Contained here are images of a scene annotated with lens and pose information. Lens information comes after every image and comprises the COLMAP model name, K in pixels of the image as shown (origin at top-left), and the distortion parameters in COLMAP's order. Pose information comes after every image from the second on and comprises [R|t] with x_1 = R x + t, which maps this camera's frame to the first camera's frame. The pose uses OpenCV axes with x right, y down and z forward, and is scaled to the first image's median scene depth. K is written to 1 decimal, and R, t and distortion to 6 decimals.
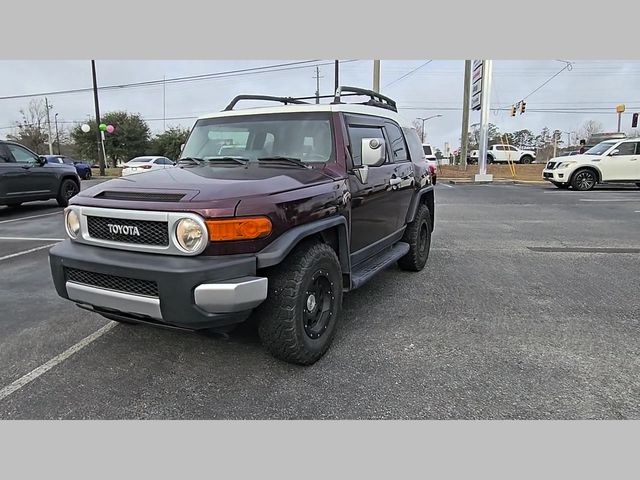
lens RADIAL K [[438.7, 0, 309.5], [0, 438.7, 238.1], [0, 0, 1]] dist [0.009701, -0.006454]
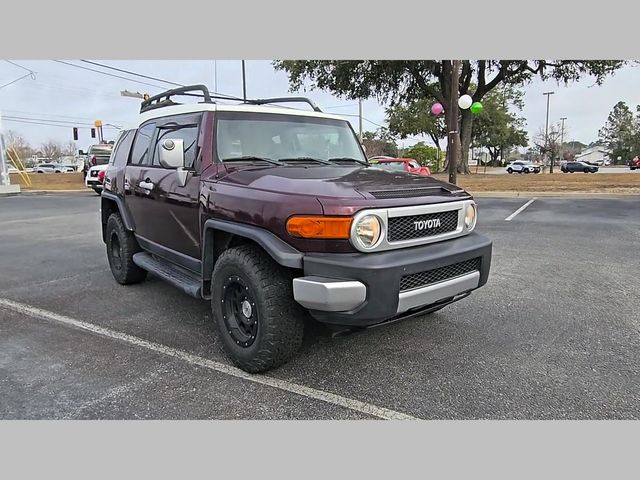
lens RADIAL K [[438.7, 0, 313.4], [0, 438.7, 240.3], [0, 0, 1]] dist [0.009701, -0.006454]
pose [[0.385268, -0.149247, 0.910656, -1.153024], [0.166068, 0.981937, 0.090672, -0.094071], [-0.907739, 0.116298, 0.403094, 0.648848]]
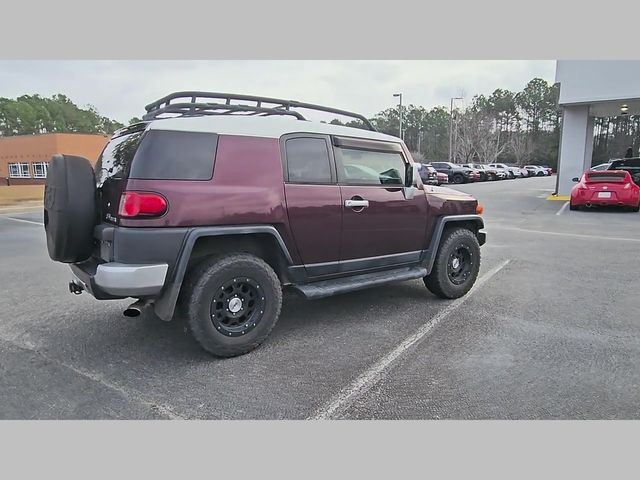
lens RADIAL K [[438.7, 0, 313.9], [0, 438.7, 237.7], [0, 0, 1]] dist [0.009701, -0.006454]
pose [[-0.904048, -0.050057, 0.424490, -0.650358], [0.083243, 0.953484, 0.289721, -0.462369], [-0.419247, 0.297257, -0.857828, 2.563991]]
